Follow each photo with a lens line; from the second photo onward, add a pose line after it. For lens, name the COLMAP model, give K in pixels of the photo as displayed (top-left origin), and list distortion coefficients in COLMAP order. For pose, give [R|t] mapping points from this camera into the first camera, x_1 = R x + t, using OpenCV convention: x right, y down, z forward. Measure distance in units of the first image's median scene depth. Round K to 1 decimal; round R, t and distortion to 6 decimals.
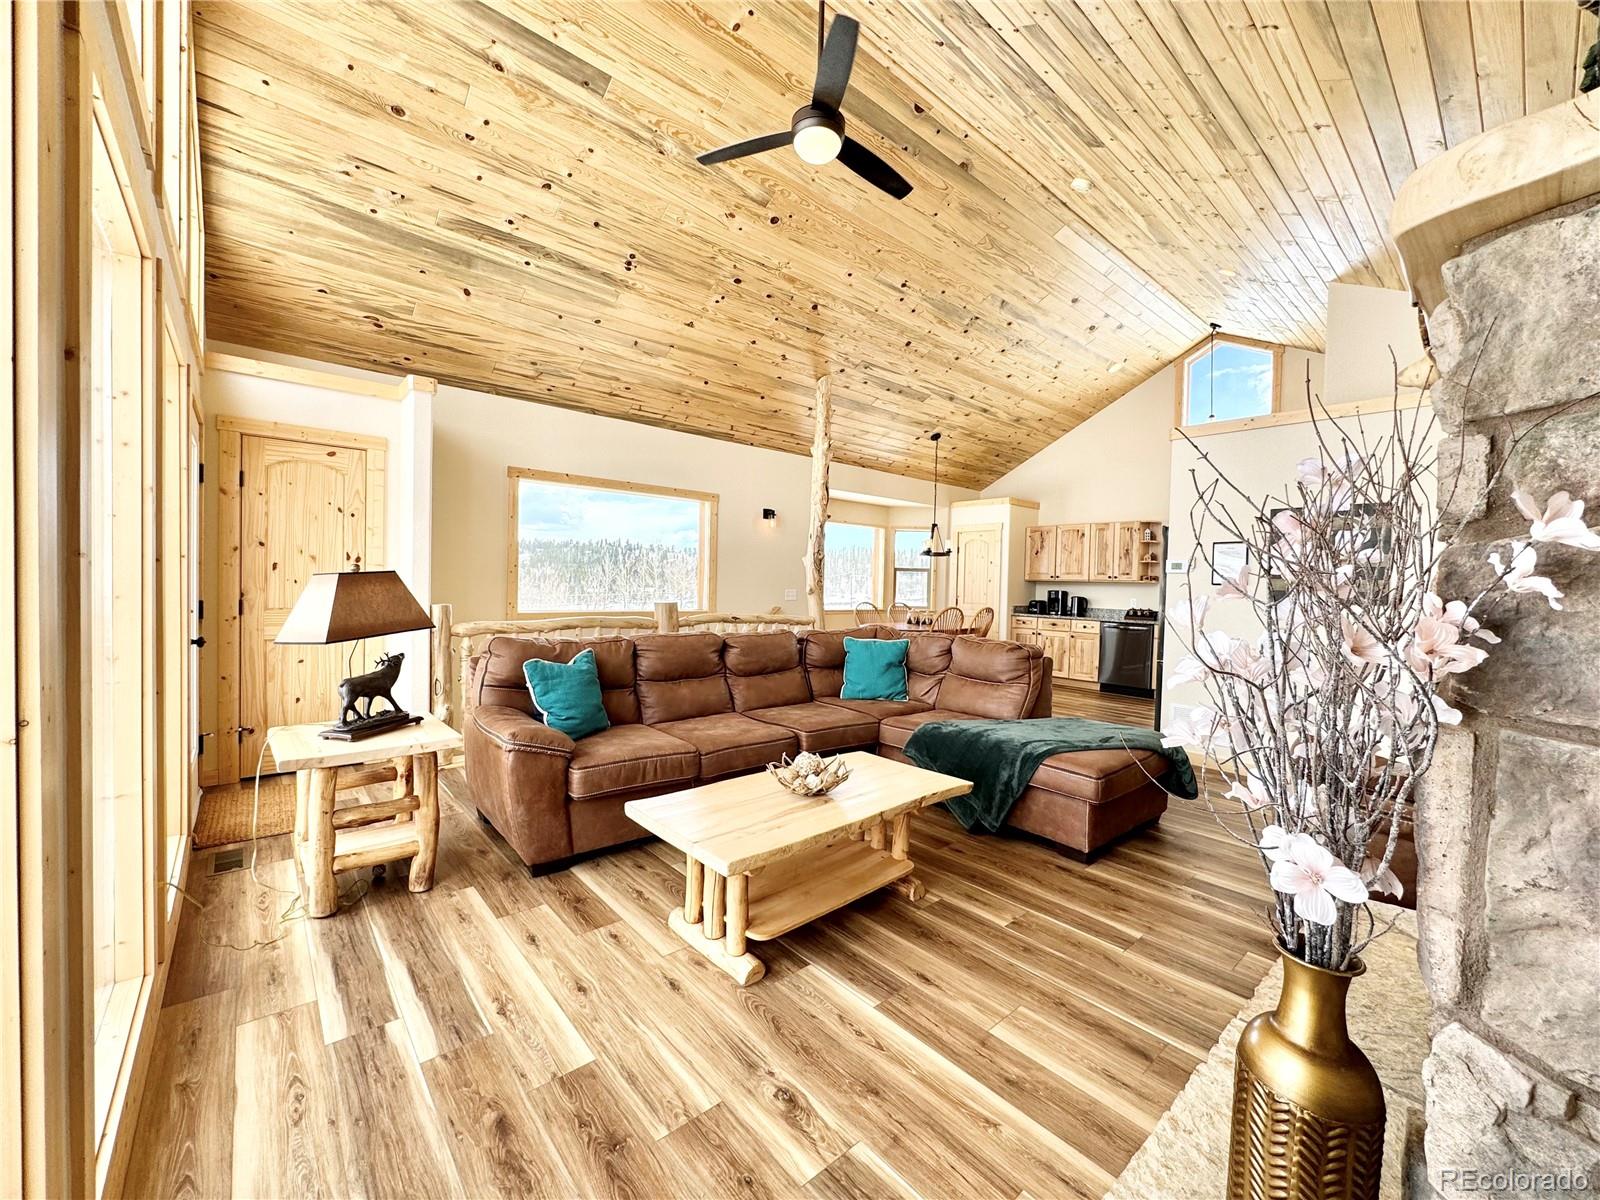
lens RADIAL K [[640.2, 0, 801.8], [0, 640.2, 597.5], [0, 0, 1]] dist [-0.002180, 0.000489]
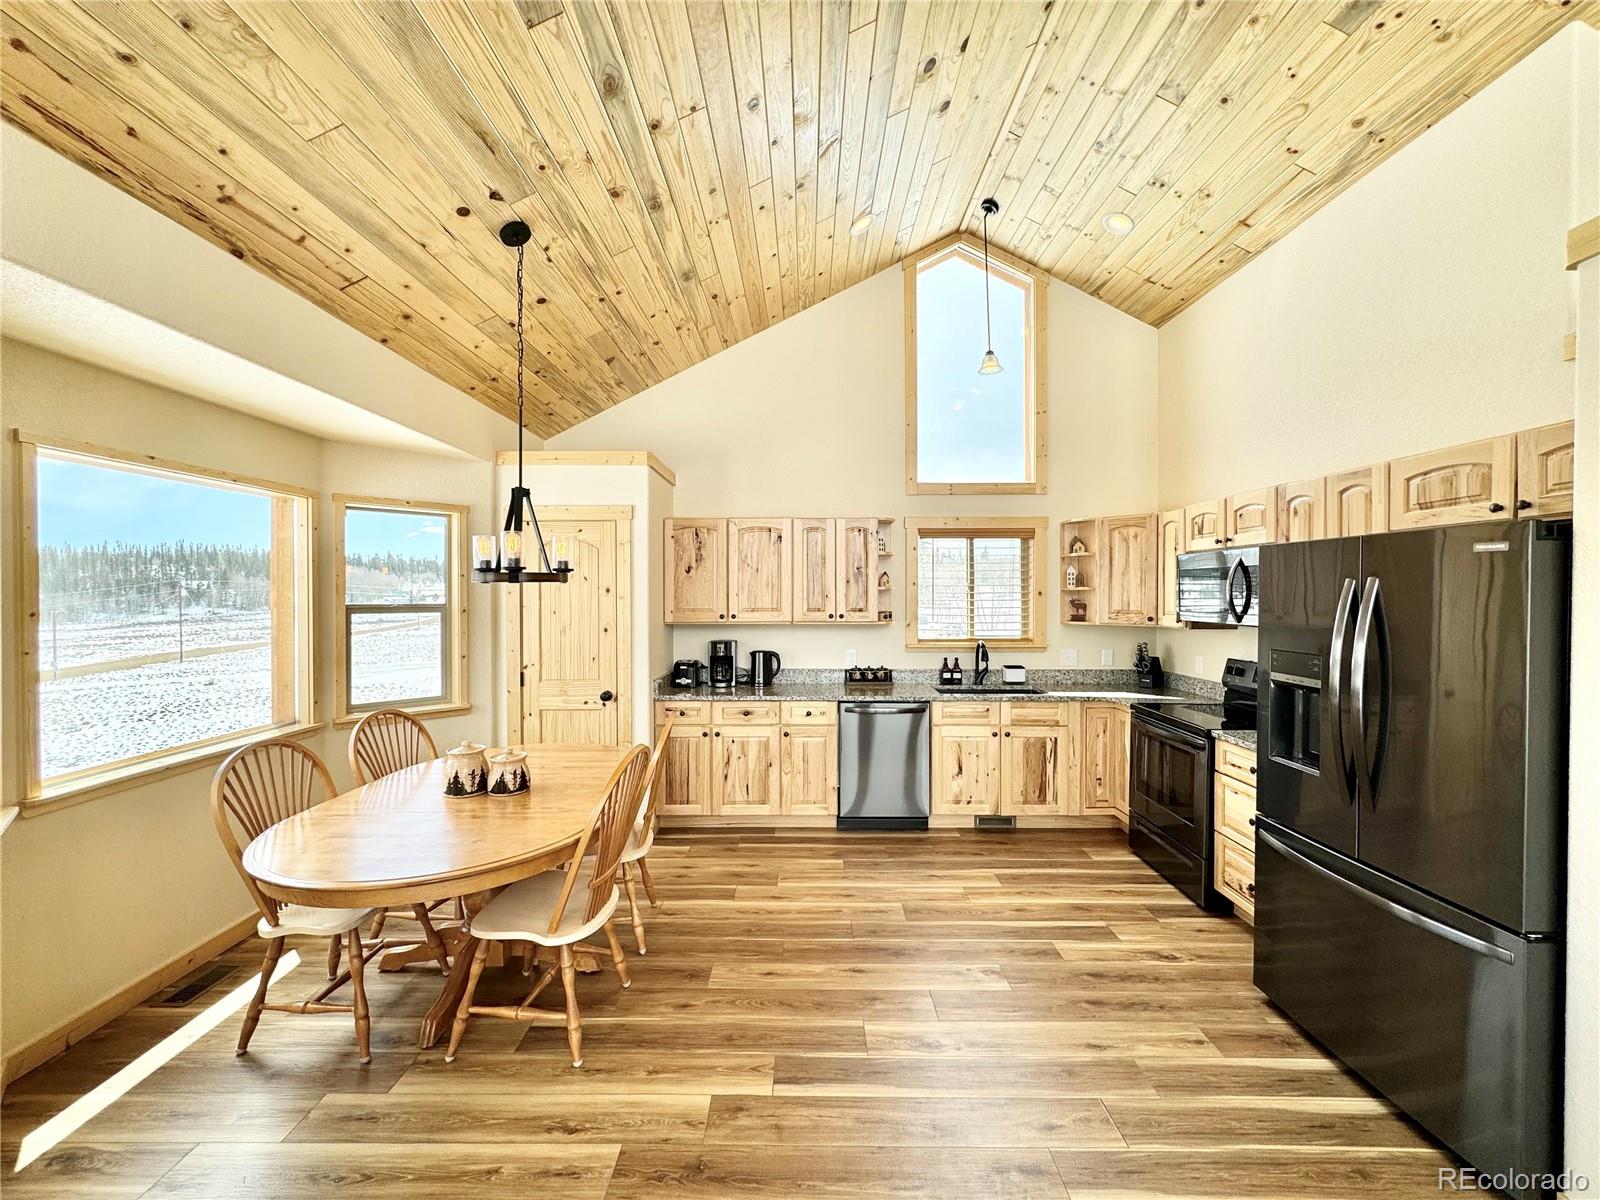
lens RADIAL K [[640.2, 0, 801.5], [0, 640.2, 597.0], [0, 0, 1]] dist [-0.002180, 0.000489]
pose [[0.662564, -0.028807, 0.748451, 0.046907], [0.033552, 0.999399, 0.008763, -0.051728], [-0.748254, 0.019306, 0.663132, 0.623714]]
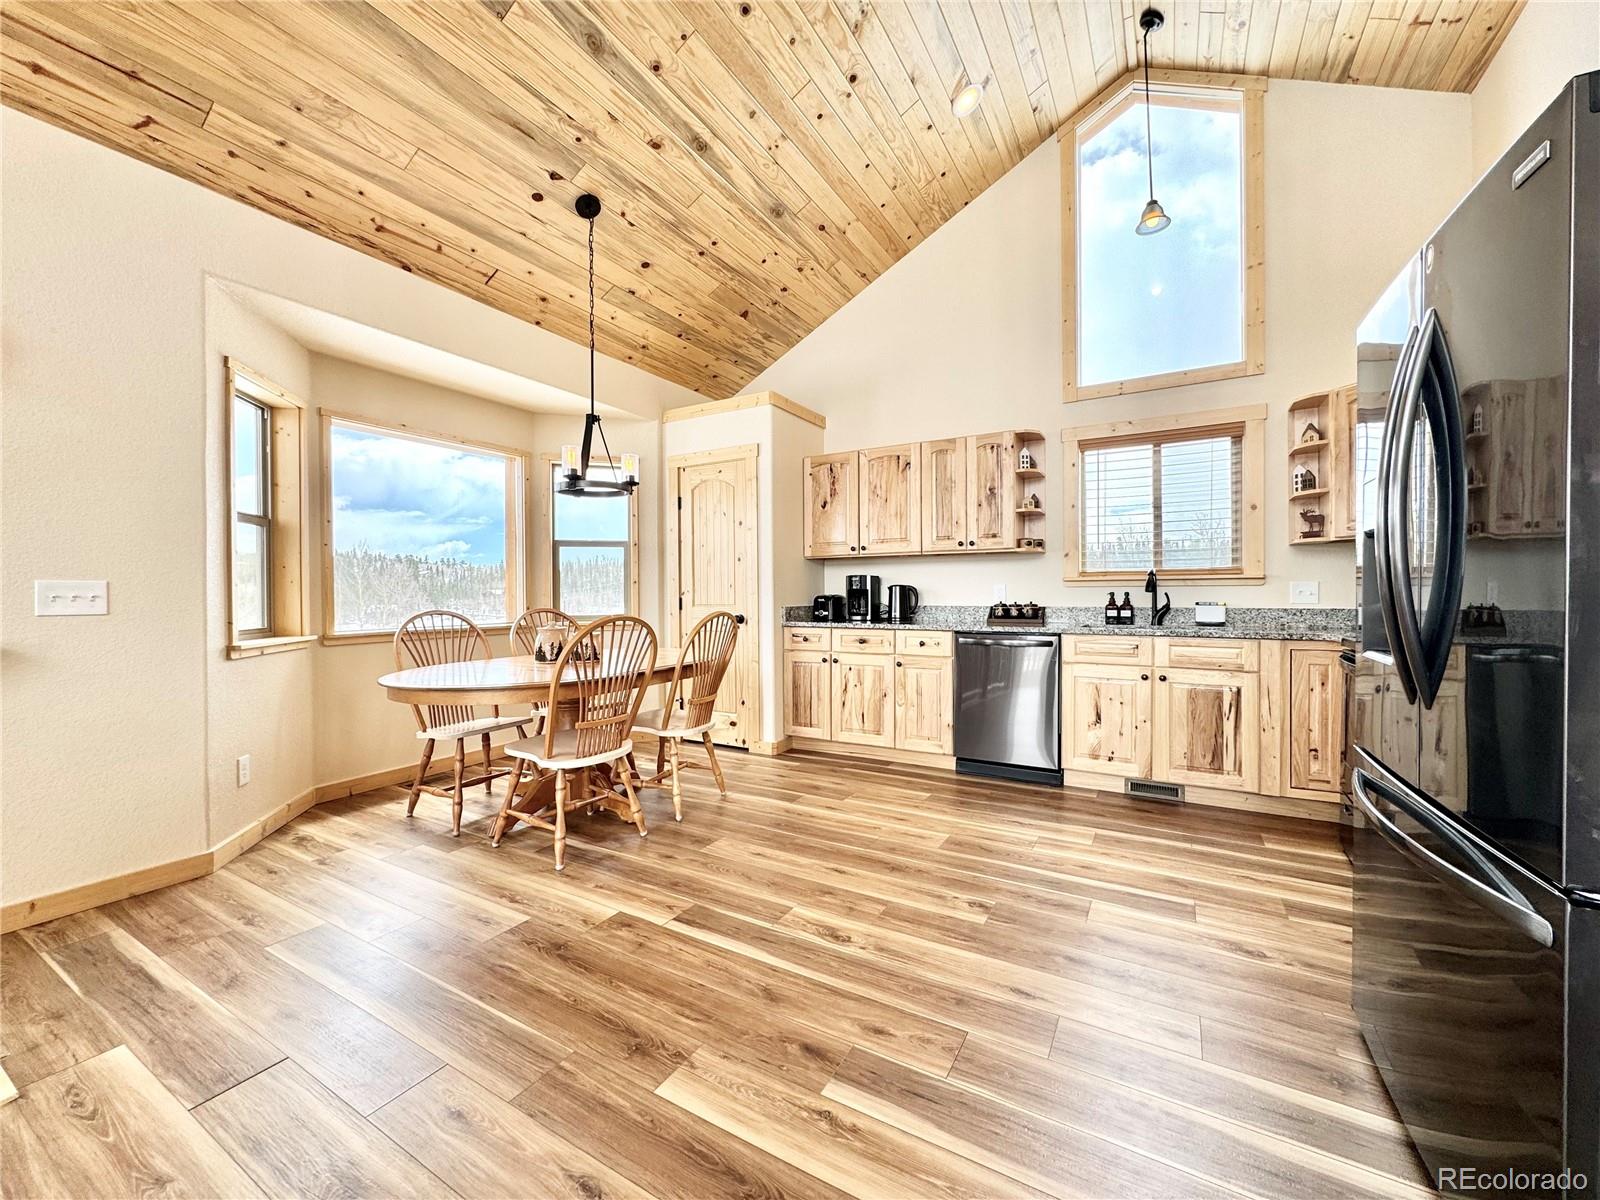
lens RADIAL K [[640.2, 0, 800.8], [0, 640.2, 597.3], [0, 0, 1]] dist [-0.002180, 0.000489]
pose [[0.947407, -0.032103, 0.318417, 0.188148], [0.036239, 0.999318, -0.007071, 0.009631], [-0.317973, 0.018238, 0.947924, 0.534191]]
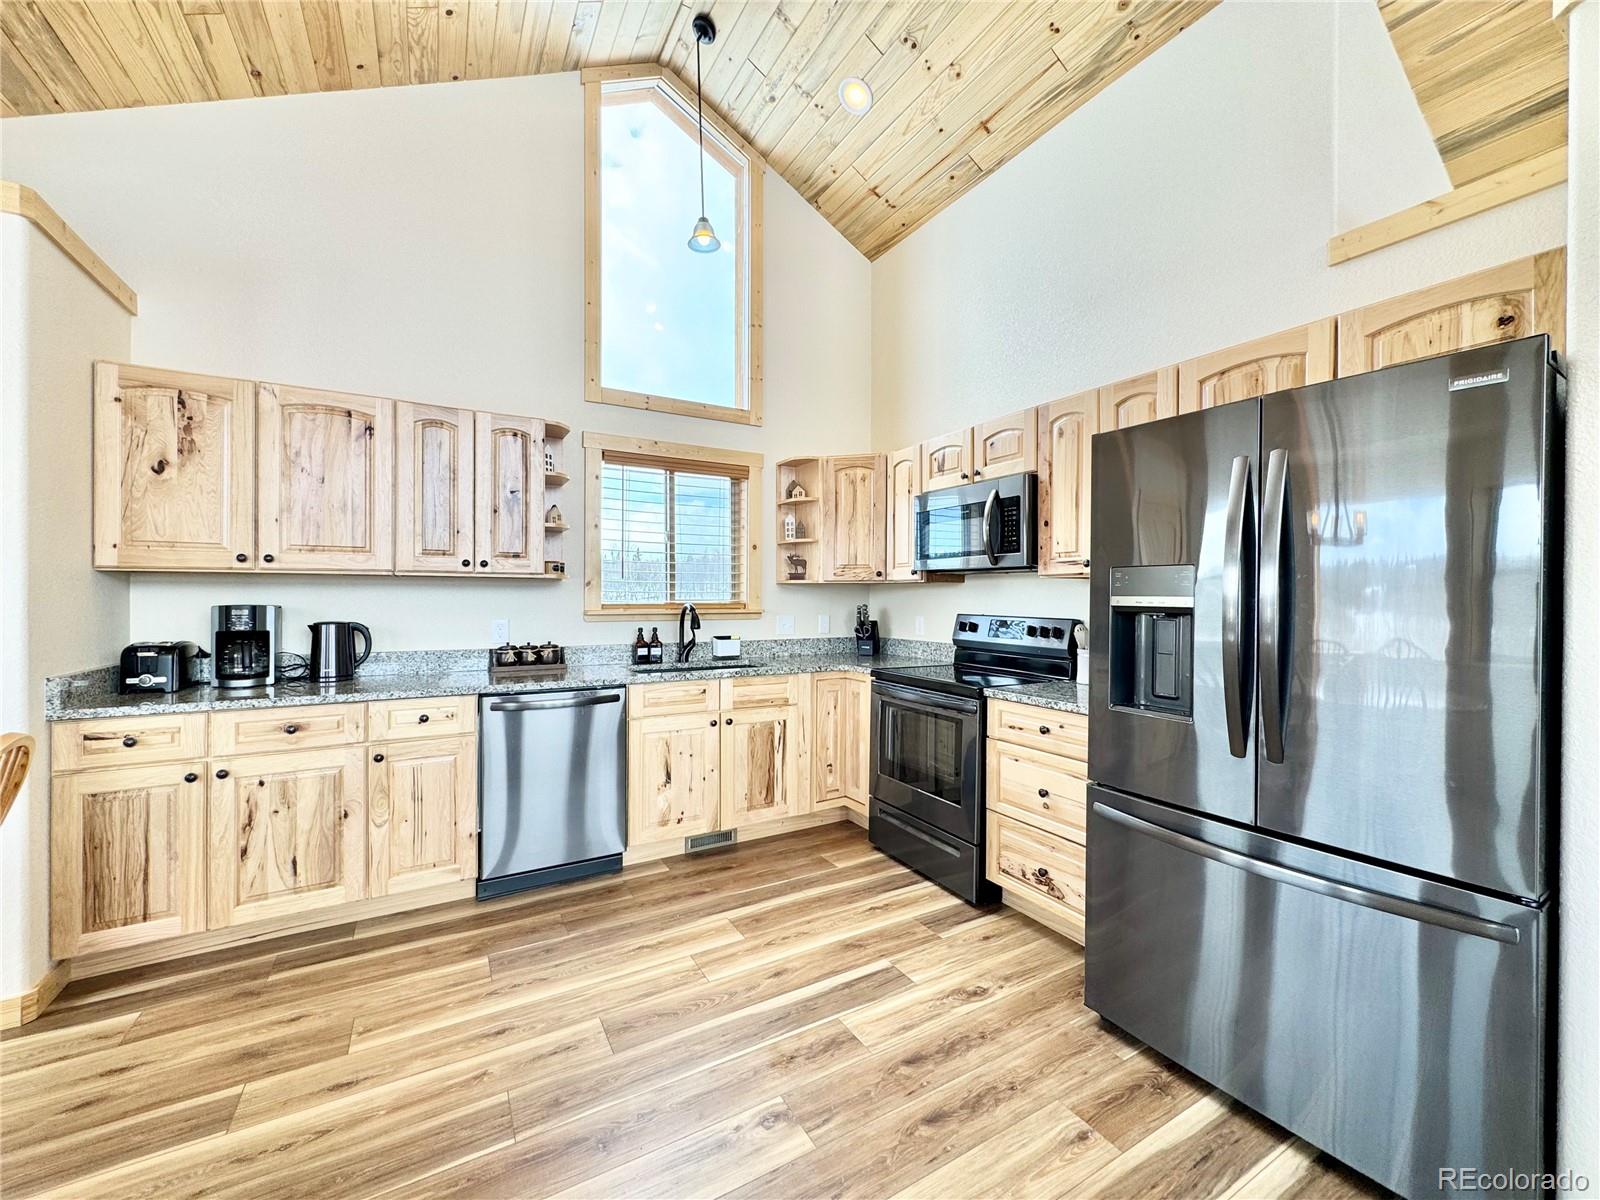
lens RADIAL K [[640.2, 0, 801.3], [0, 640.2, 596.3], [0, 0, 1]] dist [-0.002180, 0.000489]
pose [[0.192670, -0.024148, 0.980966, 0.163457], [0.023626, 0.999521, 0.019965, -0.015419], [-0.980979, 0.019330, 0.193148, 0.720032]]
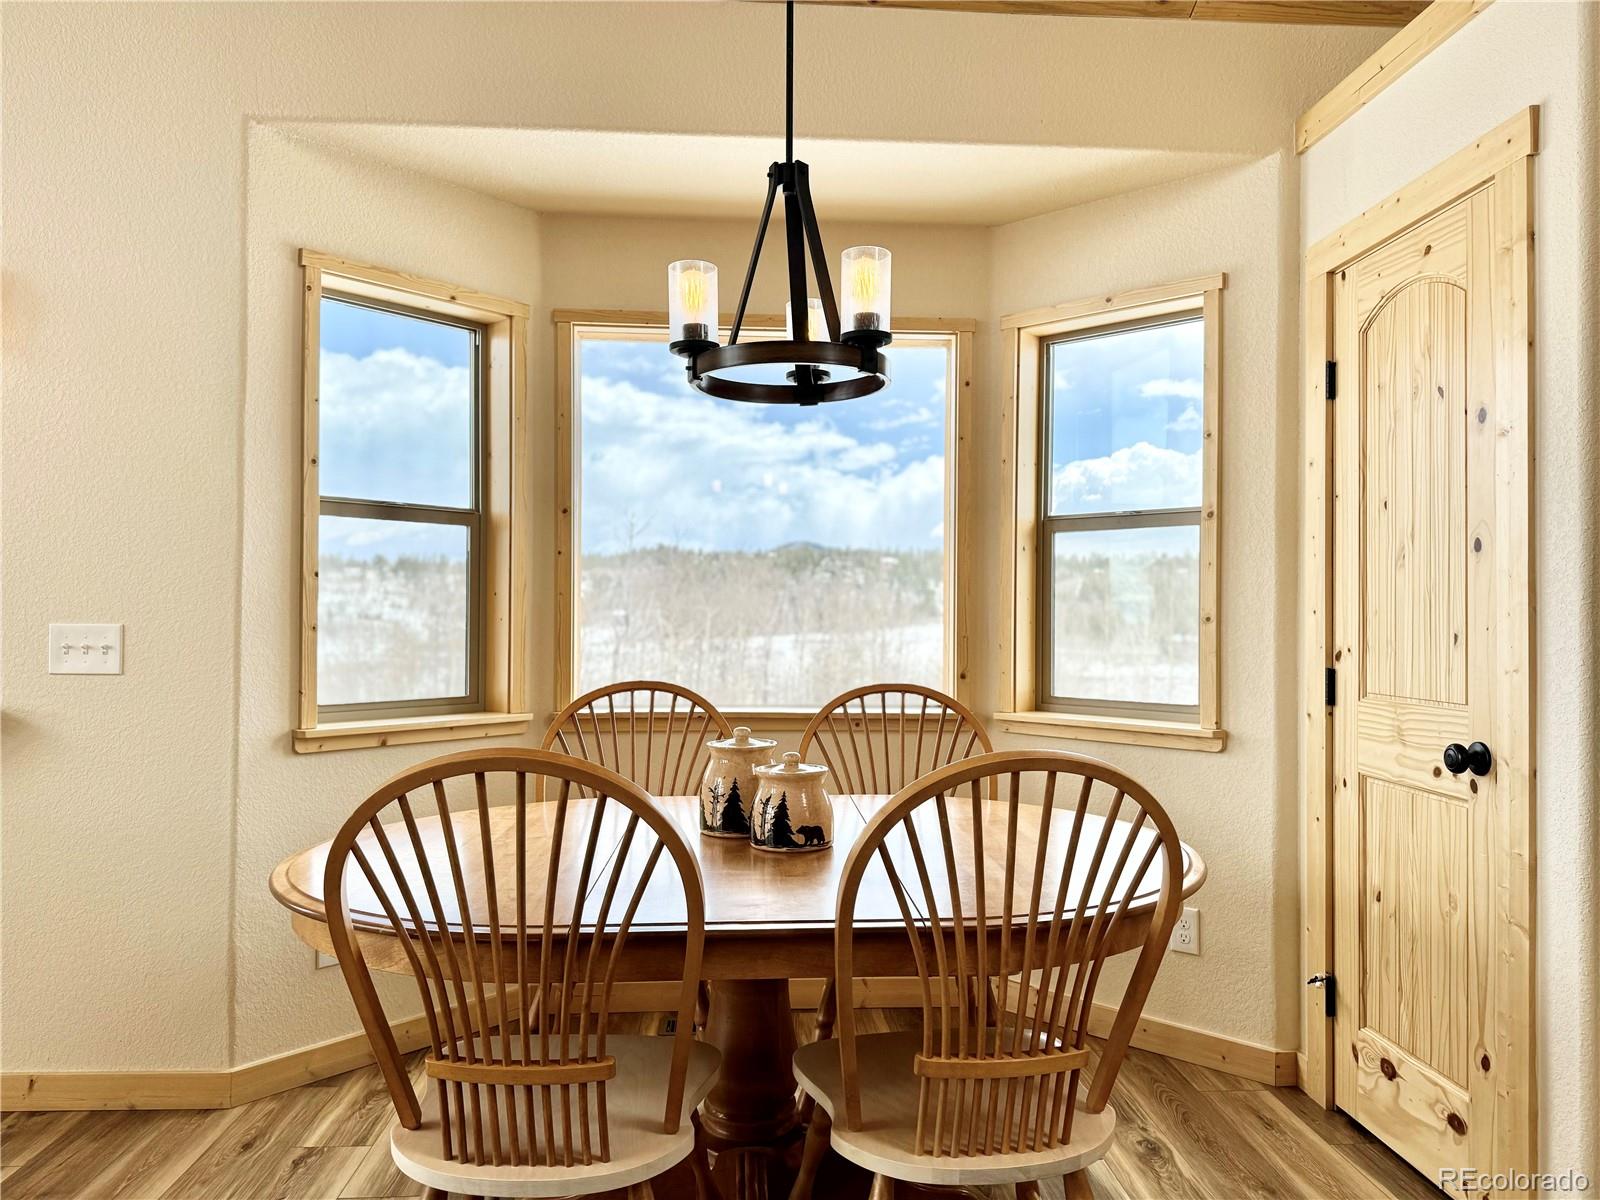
lens RADIAL K [[1125.1, 0, 810.0], [0, 1125.1, 606.1], [0, 0, 1]] dist [0.031904, -0.038580]
pose [[0.793587, -0.023297, -0.608011, 0.347221], [-0.000709, 0.999231, -0.039212, -0.002820], [0.608457, 0.031549, 0.792960, 0.751842]]
